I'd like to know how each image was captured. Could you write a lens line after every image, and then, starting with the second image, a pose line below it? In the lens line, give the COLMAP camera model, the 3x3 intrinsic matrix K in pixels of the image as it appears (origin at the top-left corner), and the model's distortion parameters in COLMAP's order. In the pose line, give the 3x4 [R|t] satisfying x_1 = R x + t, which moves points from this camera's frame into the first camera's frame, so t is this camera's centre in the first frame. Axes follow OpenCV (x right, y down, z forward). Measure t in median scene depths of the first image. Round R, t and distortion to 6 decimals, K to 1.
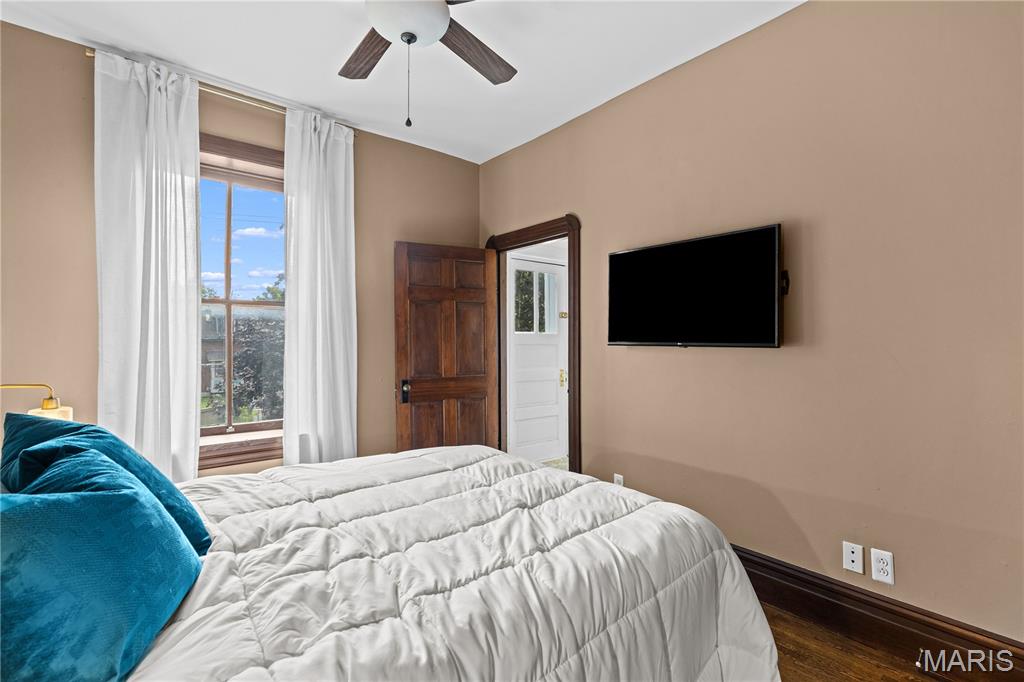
lens RADIAL K [[463.5, 0, 510.9], [0, 463.5, 345.5], [0, 0, 1]] dist [0.001007, -0.000118]
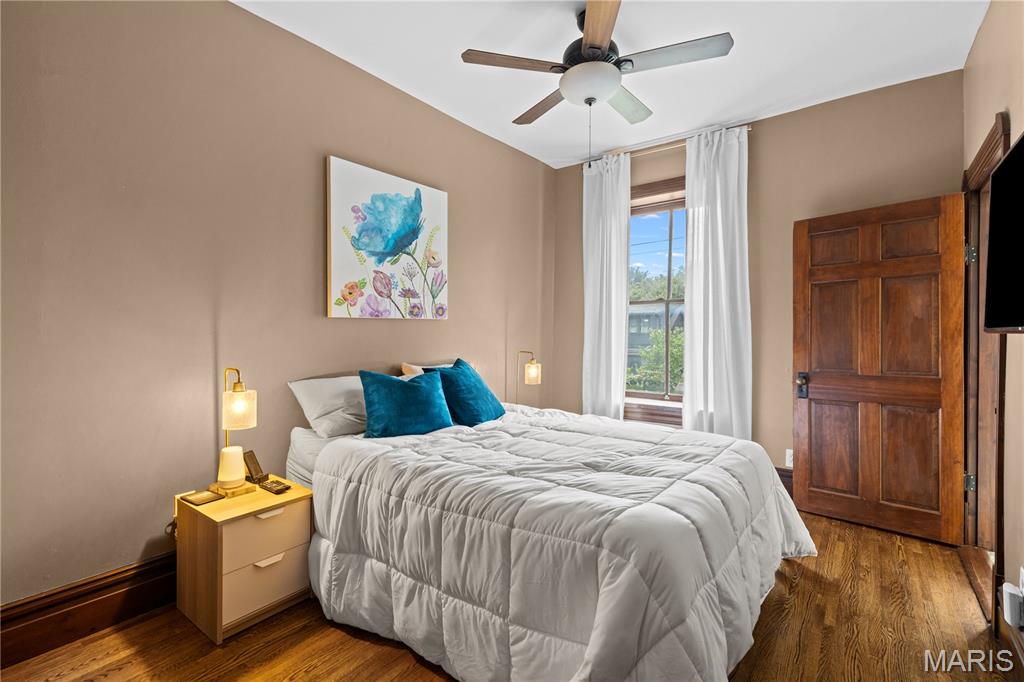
lens RADIAL K [[465.3, 0, 516.8], [0, 465.3, 336.1], [0, 0, 1]] dist [0.001101, -0.000551]
pose [[0.239027, 0.005274, -0.970999, 0.557336], [-0.010081, 0.999945, 0.002949, 0.006473], [0.970961, 0.009084, 0.239067, 0.258135]]
